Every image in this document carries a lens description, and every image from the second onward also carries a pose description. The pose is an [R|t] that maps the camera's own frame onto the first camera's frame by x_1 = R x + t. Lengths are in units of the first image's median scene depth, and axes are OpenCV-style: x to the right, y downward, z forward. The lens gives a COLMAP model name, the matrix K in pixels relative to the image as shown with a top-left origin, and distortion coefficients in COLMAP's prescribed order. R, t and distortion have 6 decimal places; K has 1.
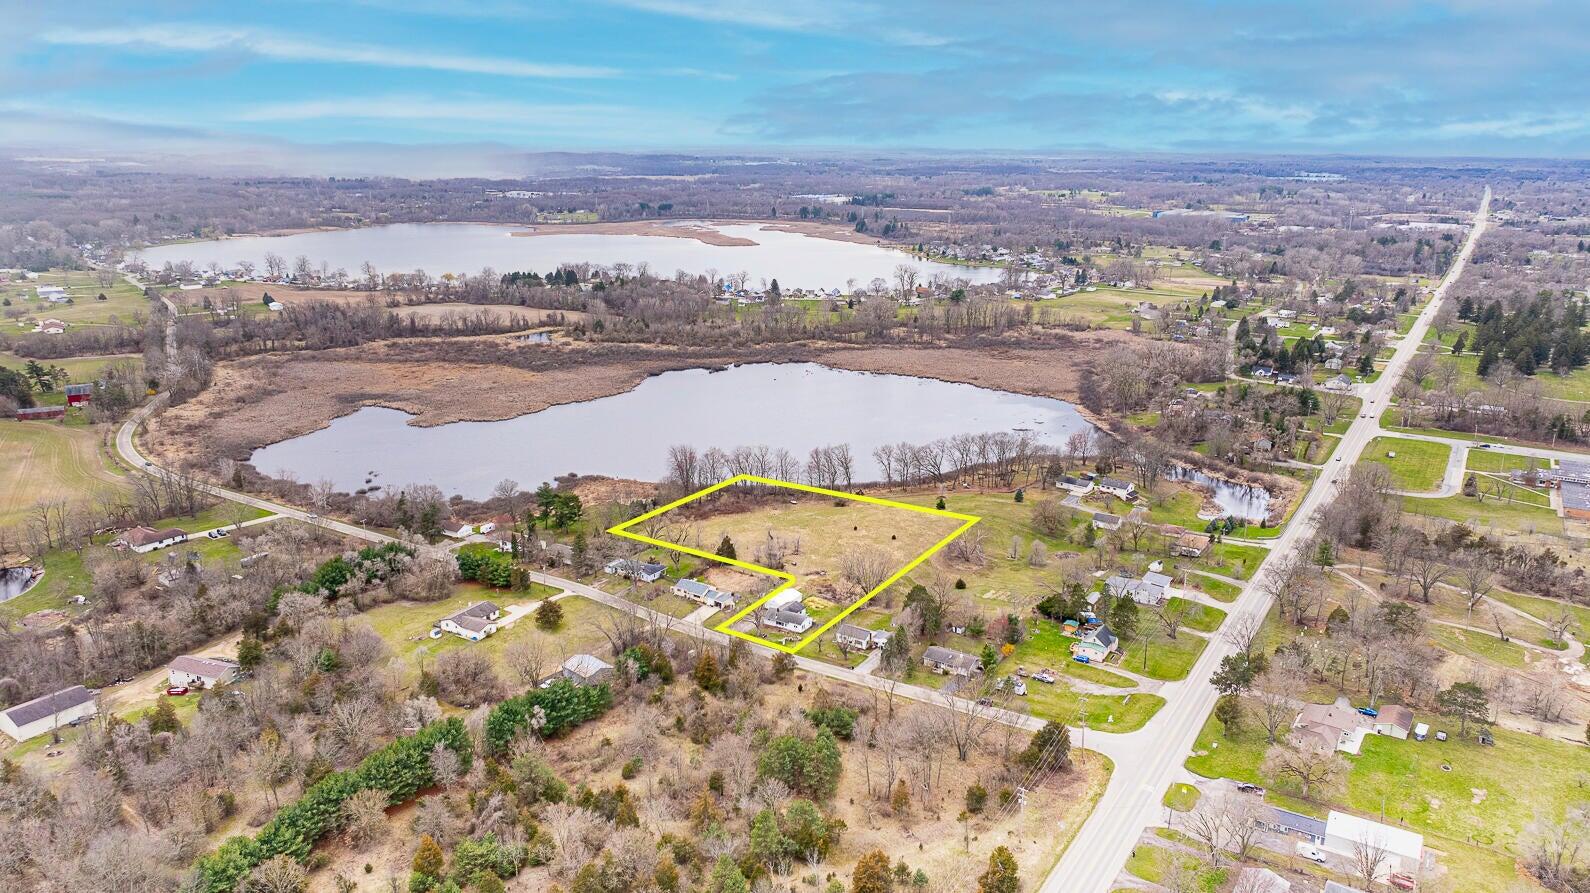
lens RADIAL K [[1117.9, 0, 795.0], [0, 1117.9, 446.5], [0, 0, 1]] dist [-0.024374, 0.020685]
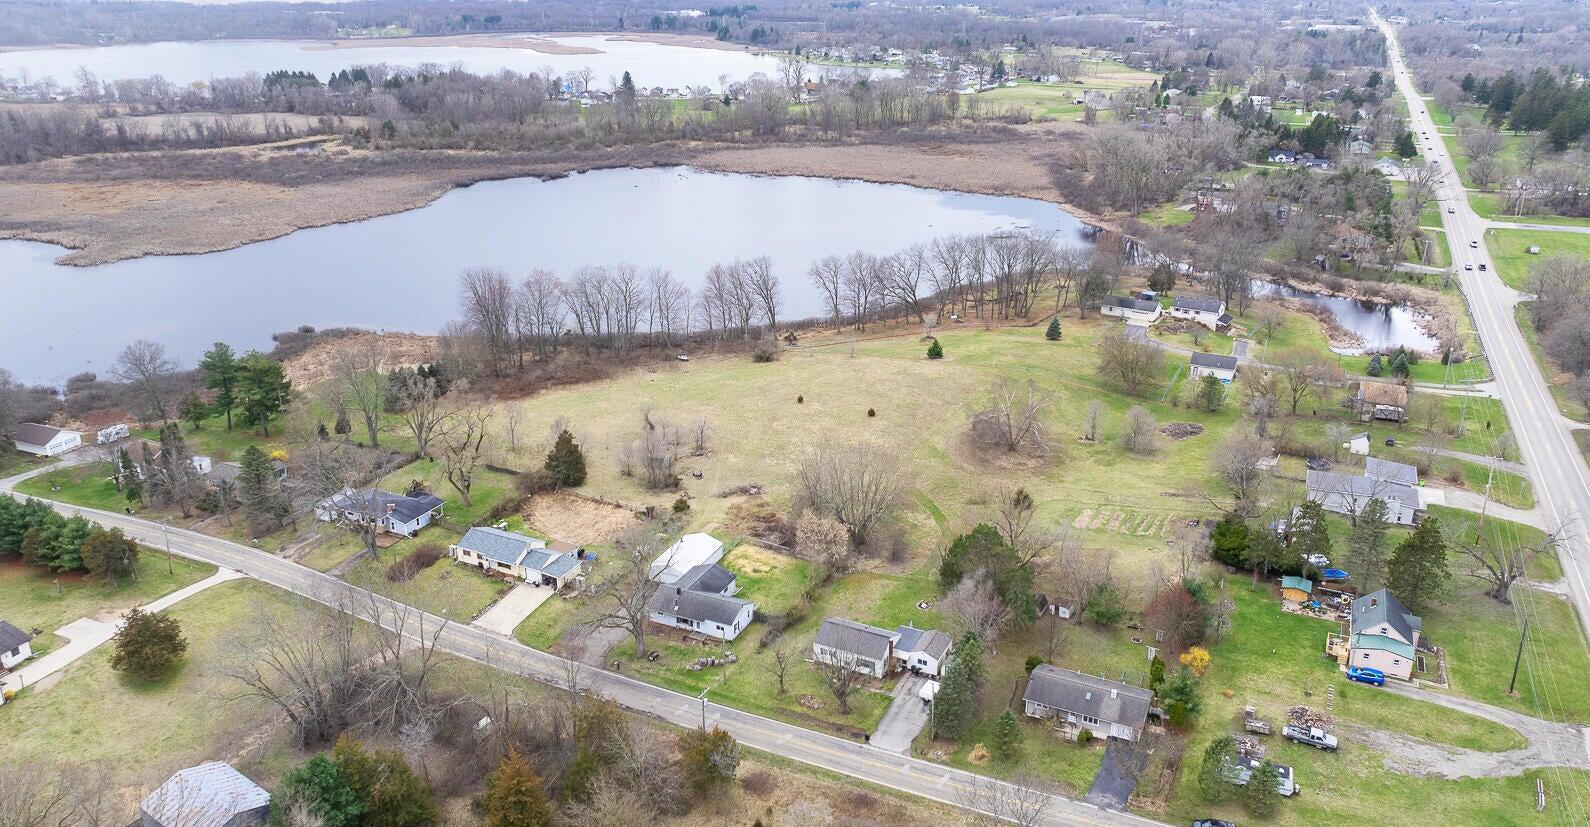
lens RADIAL K [[1146.7, 0, 795.0], [0, 1146.7, 375.4], [0, 0, 1]] dist [-0.016201, -0.002187]
pose [[0.991828, -0.048638, 0.117946, -0.013510], [0.040343, 0.996608, 0.071726, 0.017000], [-0.121034, -0.066382, 0.990426, 0.370175]]
